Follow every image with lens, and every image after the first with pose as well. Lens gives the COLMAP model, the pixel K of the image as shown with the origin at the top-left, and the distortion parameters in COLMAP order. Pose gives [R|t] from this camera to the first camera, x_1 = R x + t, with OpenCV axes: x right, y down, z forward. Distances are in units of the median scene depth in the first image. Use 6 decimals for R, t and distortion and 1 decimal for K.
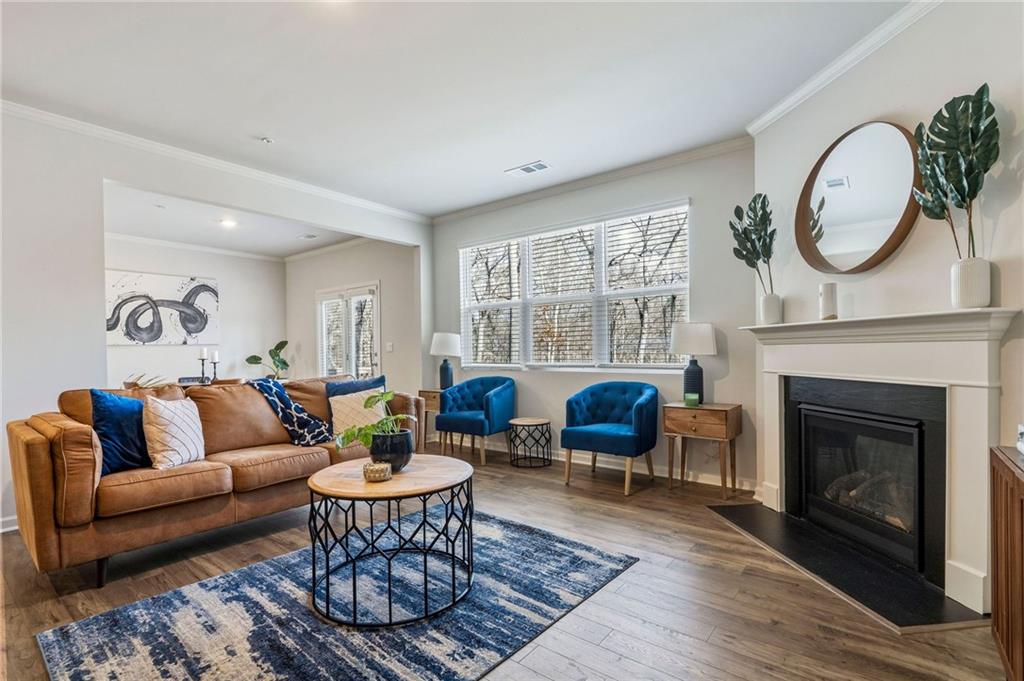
lens RADIAL K [[475.0, 0, 513.6], [0, 475.0, 348.6], [0, 0, 1]] dist [0.004800, 0.000555]
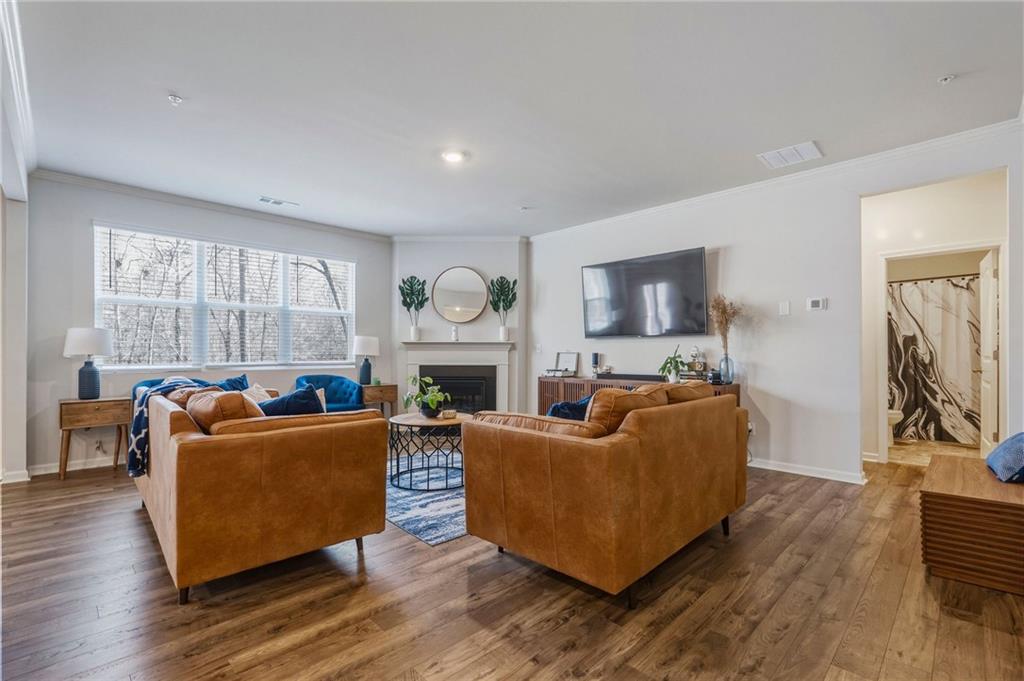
lens RADIAL K [[454.3, 0, 505.7], [0, 454.3, 346.9], [0, 0, 1]] dist [-0.002431, 0.000019]
pose [[0.127389, 0.026377, 0.991502, -1.663920], [-0.004527, 0.999651, -0.026012, 0.031433], [-0.991843, -0.001175, 0.127464, 0.439514]]
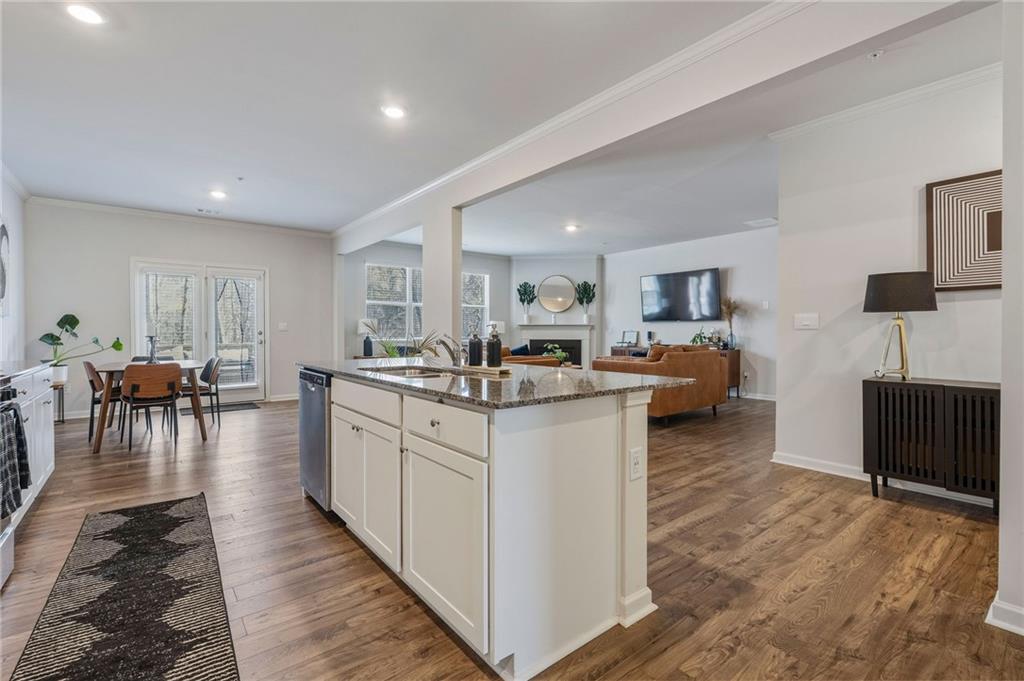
lens RADIAL K [[454.3, 0, 469.7], [0, 454.3, 329.5], [0, 0, 1]] dist [-0.002431, 0.000019]
pose [[0.300486, 0.020223, 0.953572, -3.057952], [-0.006392, 0.999795, -0.019190, 0.059665], [-0.953765, -0.000329, 0.300554, 0.550815]]
